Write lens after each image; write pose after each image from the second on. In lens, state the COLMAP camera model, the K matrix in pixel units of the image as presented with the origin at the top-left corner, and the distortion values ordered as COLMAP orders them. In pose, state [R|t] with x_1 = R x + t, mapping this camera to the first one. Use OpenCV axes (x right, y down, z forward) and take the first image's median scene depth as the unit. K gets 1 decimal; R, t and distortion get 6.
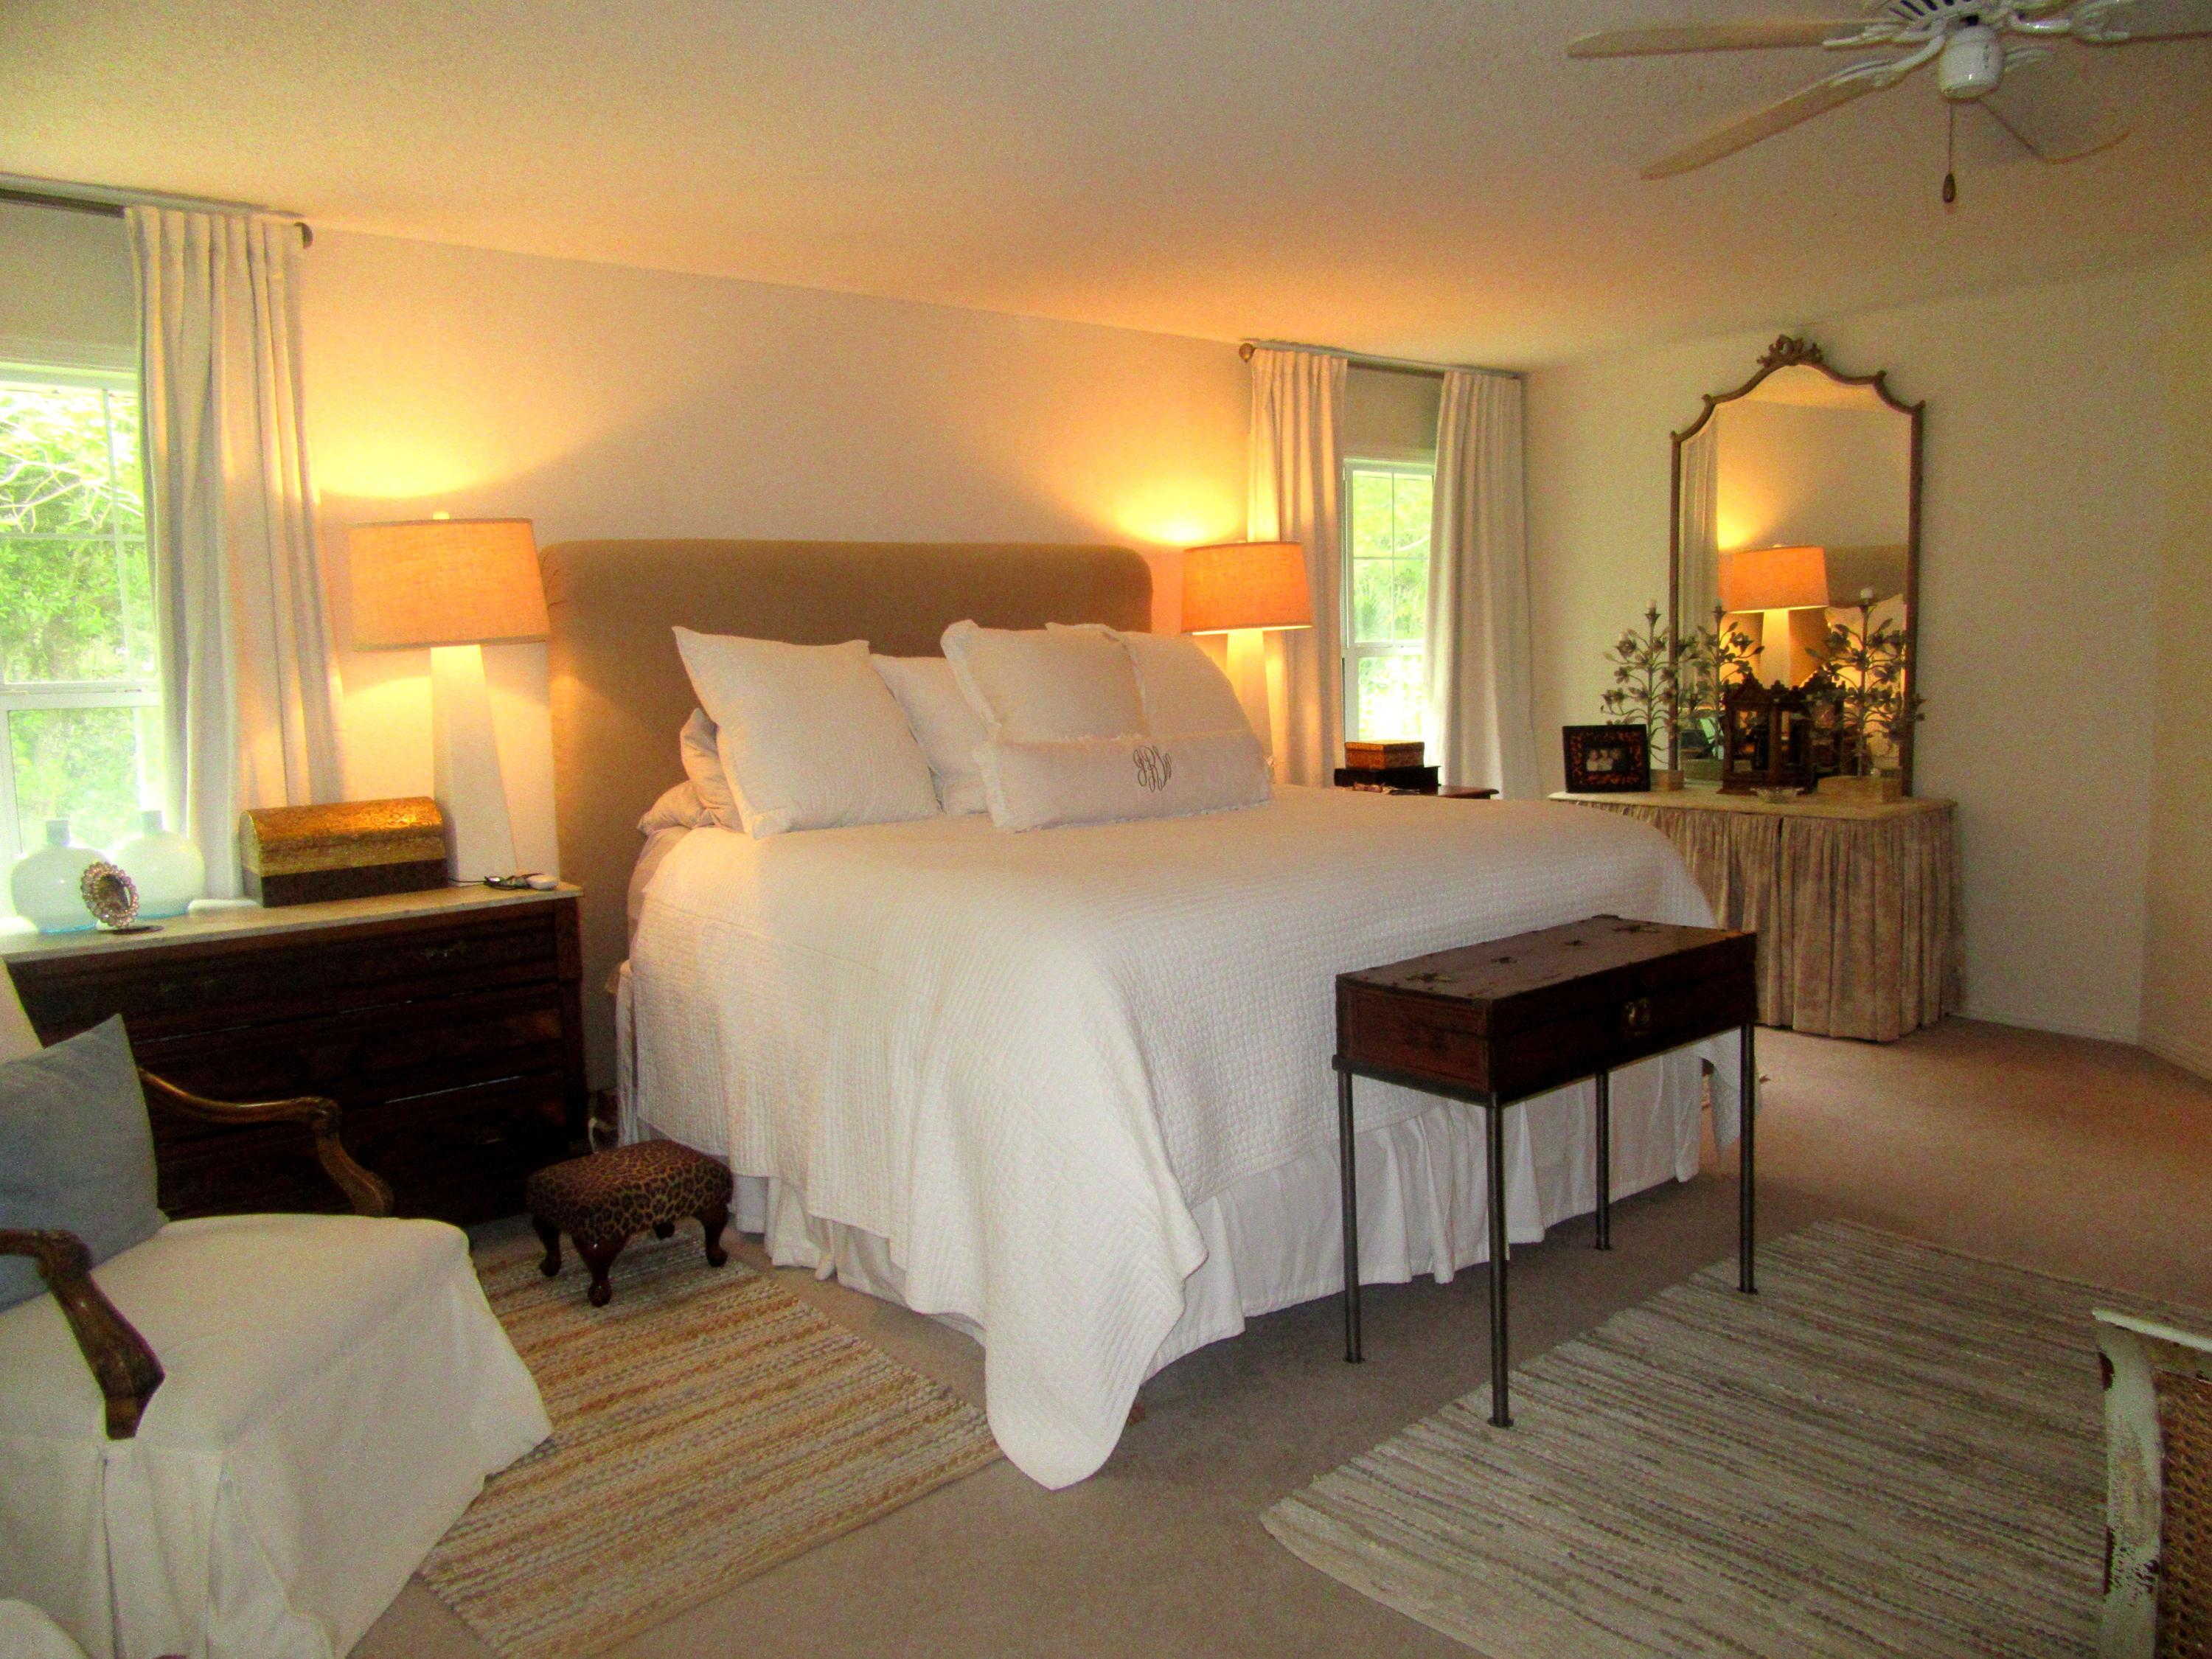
lens RADIAL K [[1637.4, 0, 1108.7], [0, 1637.4, 829.5], [0, 0, 1]] dist [-0.005177, -0.003622]
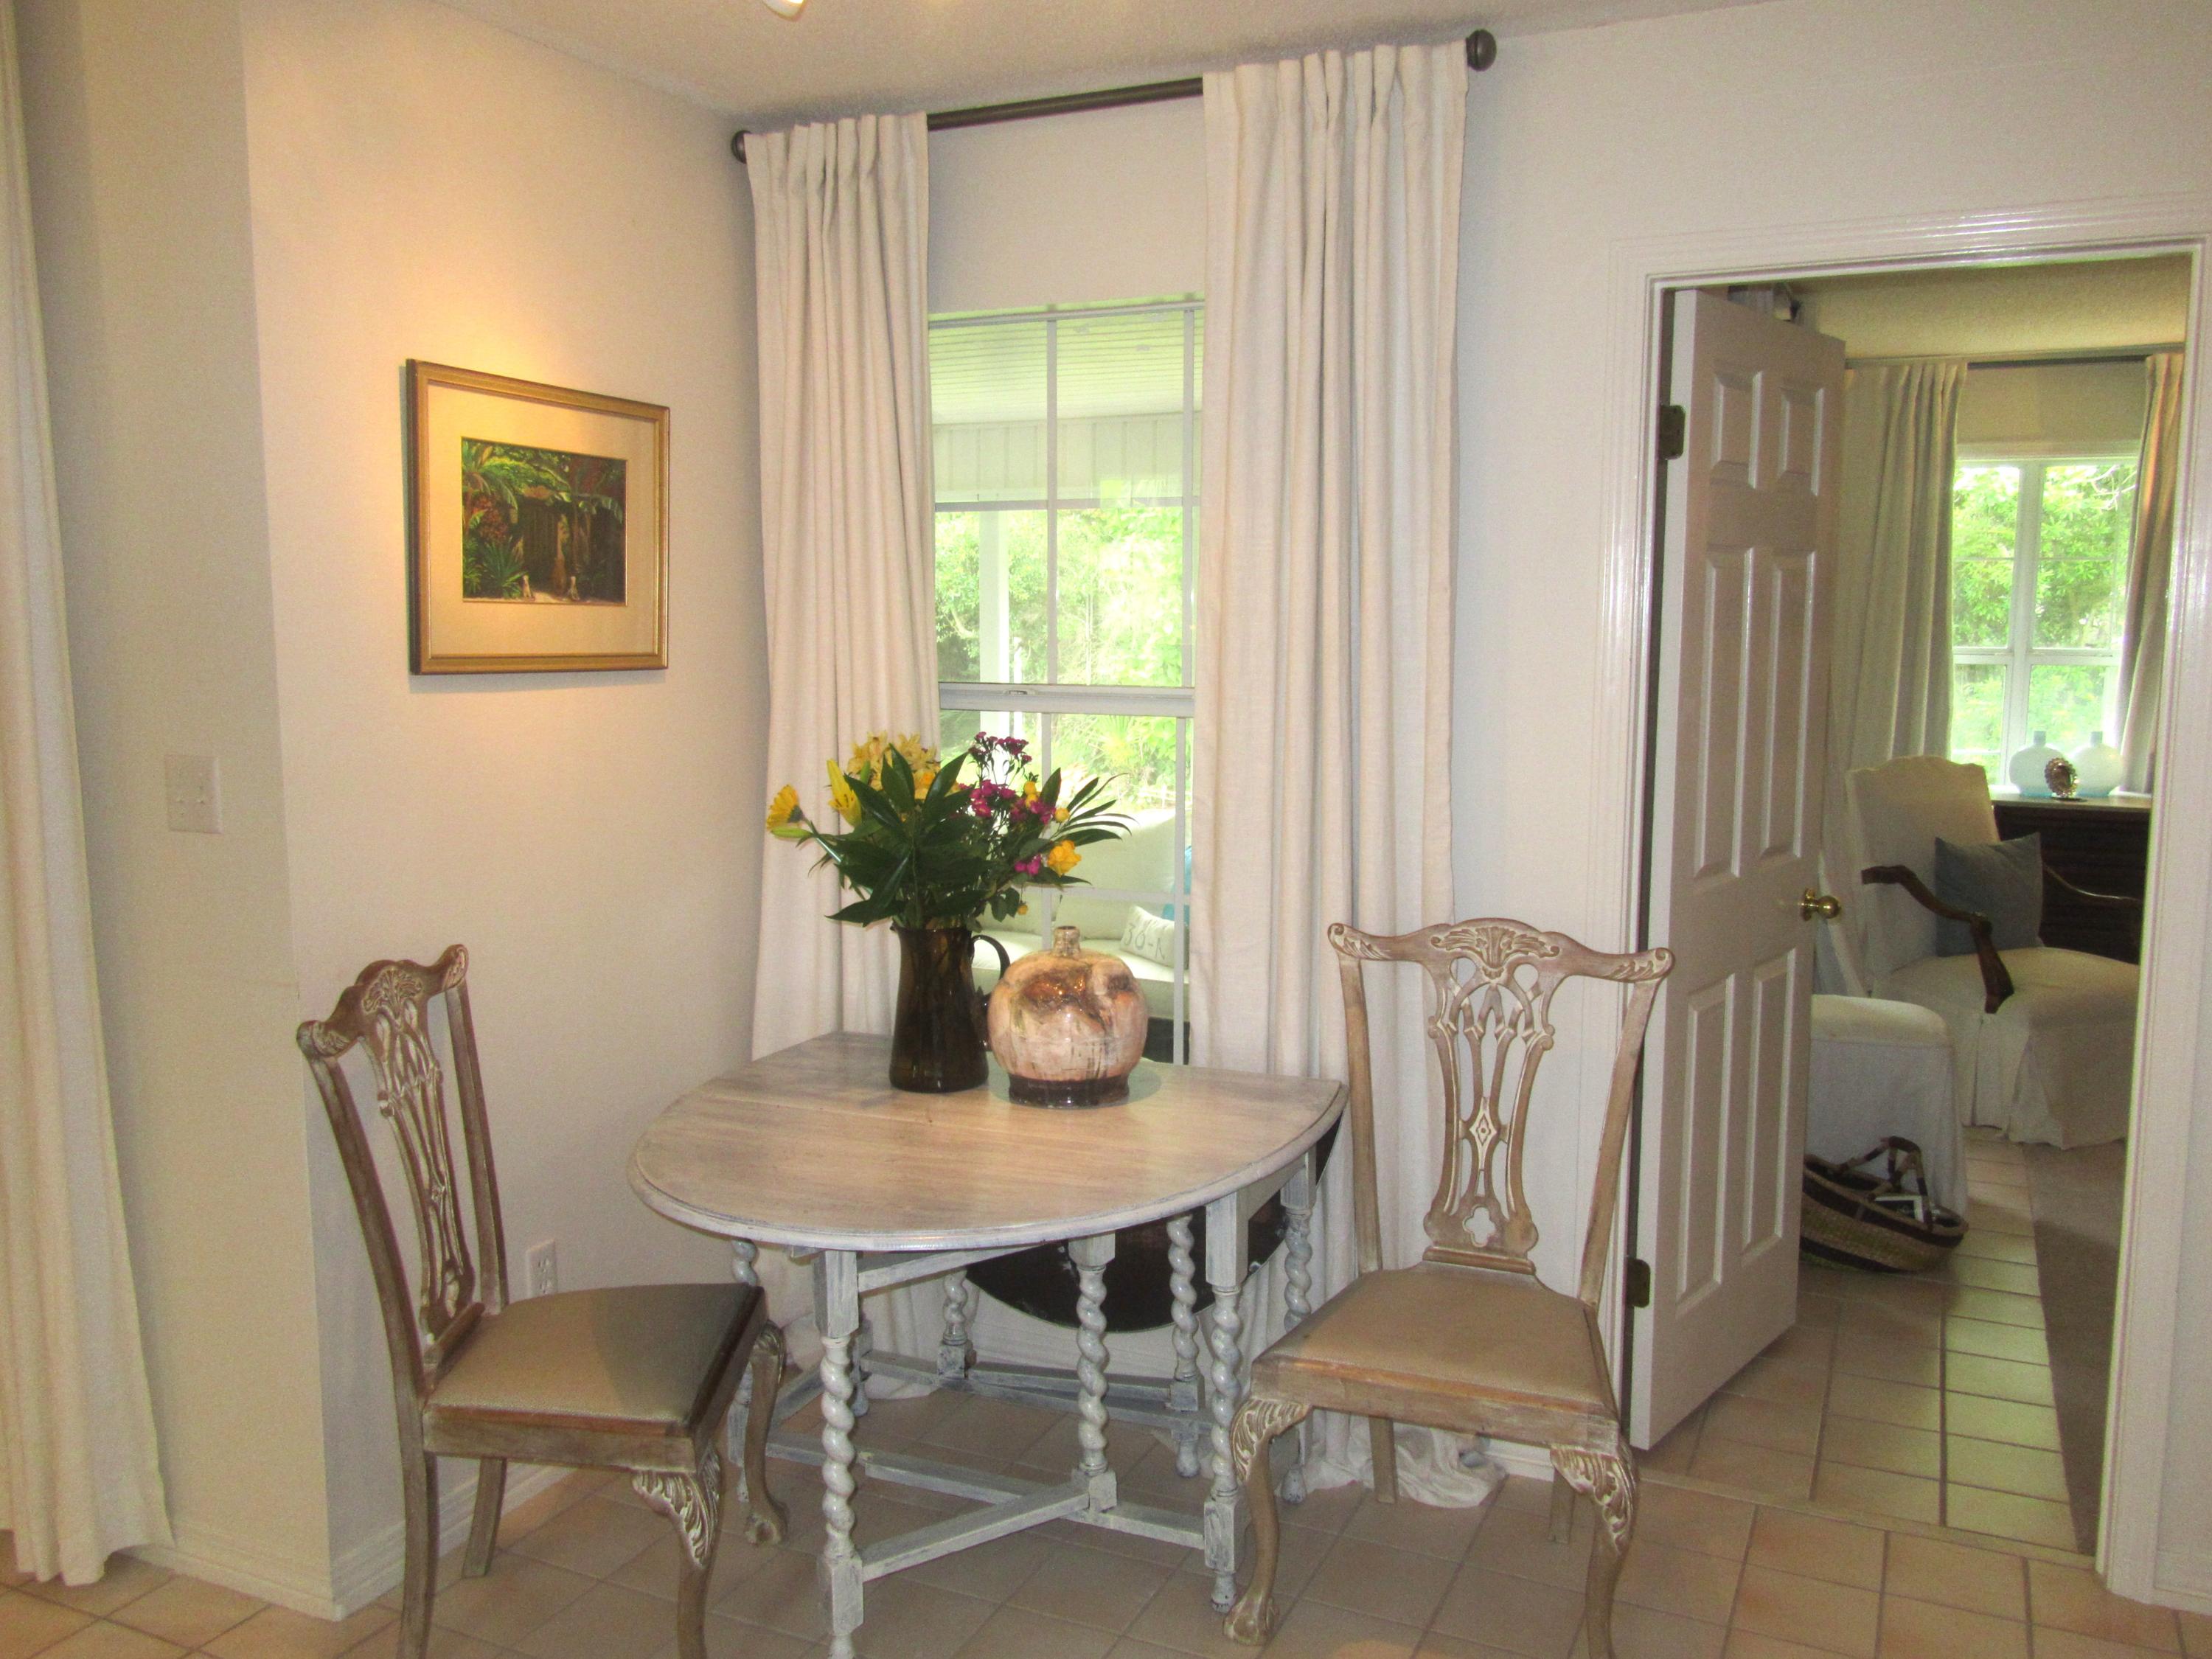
lens RADIAL K [[1770.8, 0, 1105.0], [0, 1770.8, 835.3], [0, 0, 1]] dist [-0.006078, -0.001586]
pose [[0.434347, 0.140964, -0.889647, 0.611762], [-0.110872, 0.988535, 0.102502, 0.022060], [0.893896, 0.054115, 0.444996, -0.719891]]
